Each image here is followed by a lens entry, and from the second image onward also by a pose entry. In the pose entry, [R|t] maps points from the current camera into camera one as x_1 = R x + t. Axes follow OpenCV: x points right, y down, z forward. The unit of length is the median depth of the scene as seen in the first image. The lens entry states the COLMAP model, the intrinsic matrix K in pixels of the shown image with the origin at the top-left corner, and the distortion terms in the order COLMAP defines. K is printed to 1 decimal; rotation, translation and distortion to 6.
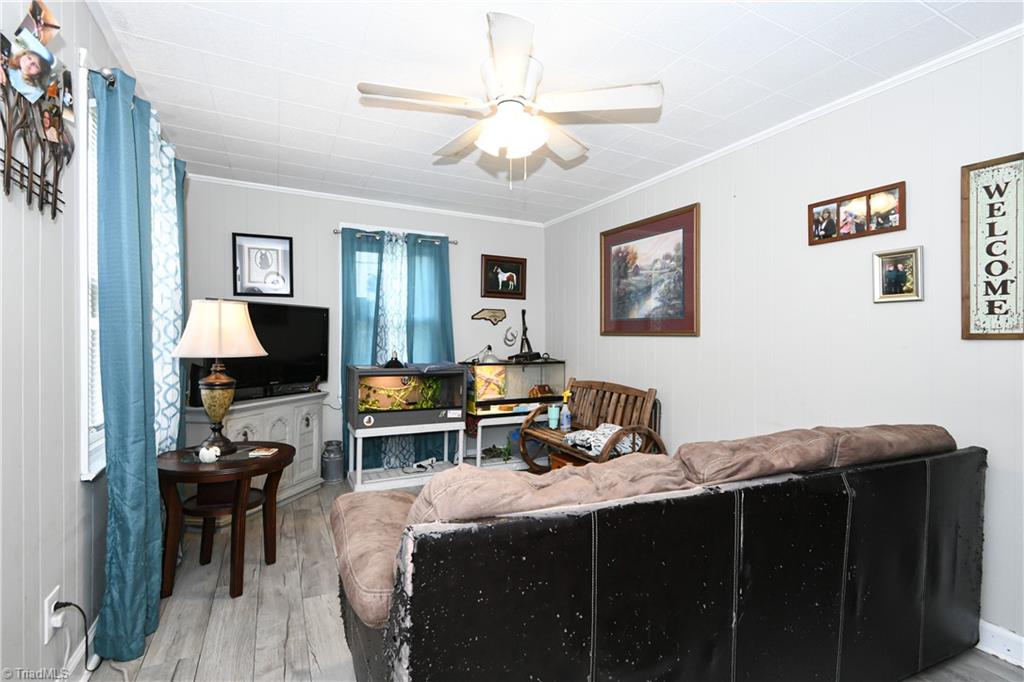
lens RADIAL K [[467.1, 0, 508.8], [0, 467.1, 340.4], [0, 0, 1]] dist [-0.000507, -0.006639]
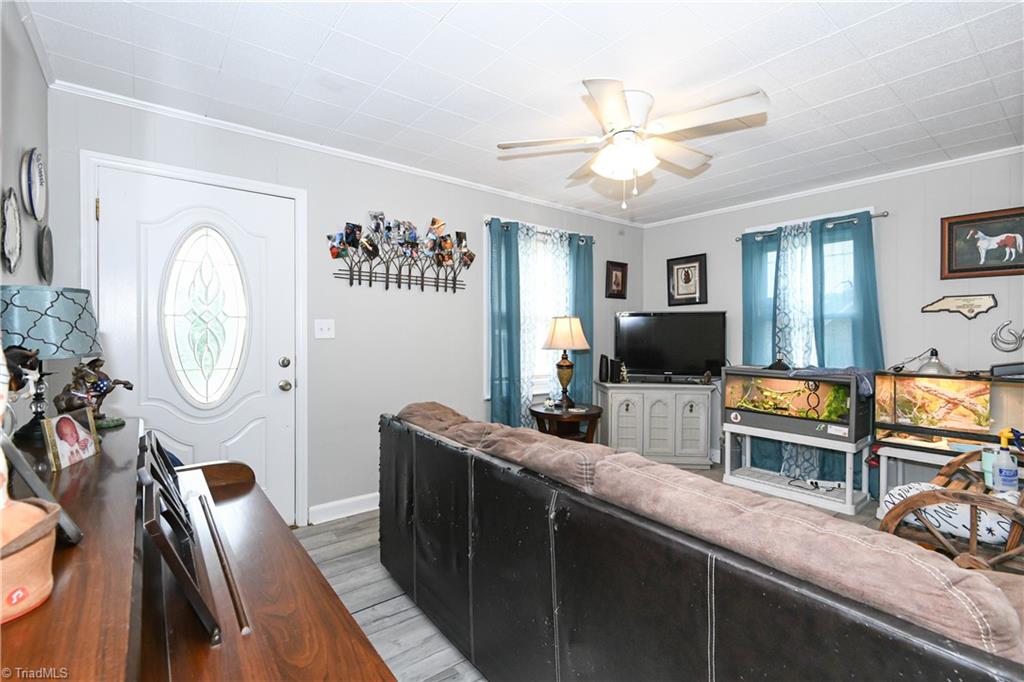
lens RADIAL K [[467.1, 0, 510.0], [0, 467.1, 340.3], [0, 0, 1]] dist [-0.000507, -0.006639]
pose [[0.192795, 0.005144, -0.981226, 0.561651], [-0.005589, 0.999976, 0.004144, -0.001943], [0.981223, 0.004685, 0.192819, 0.267299]]
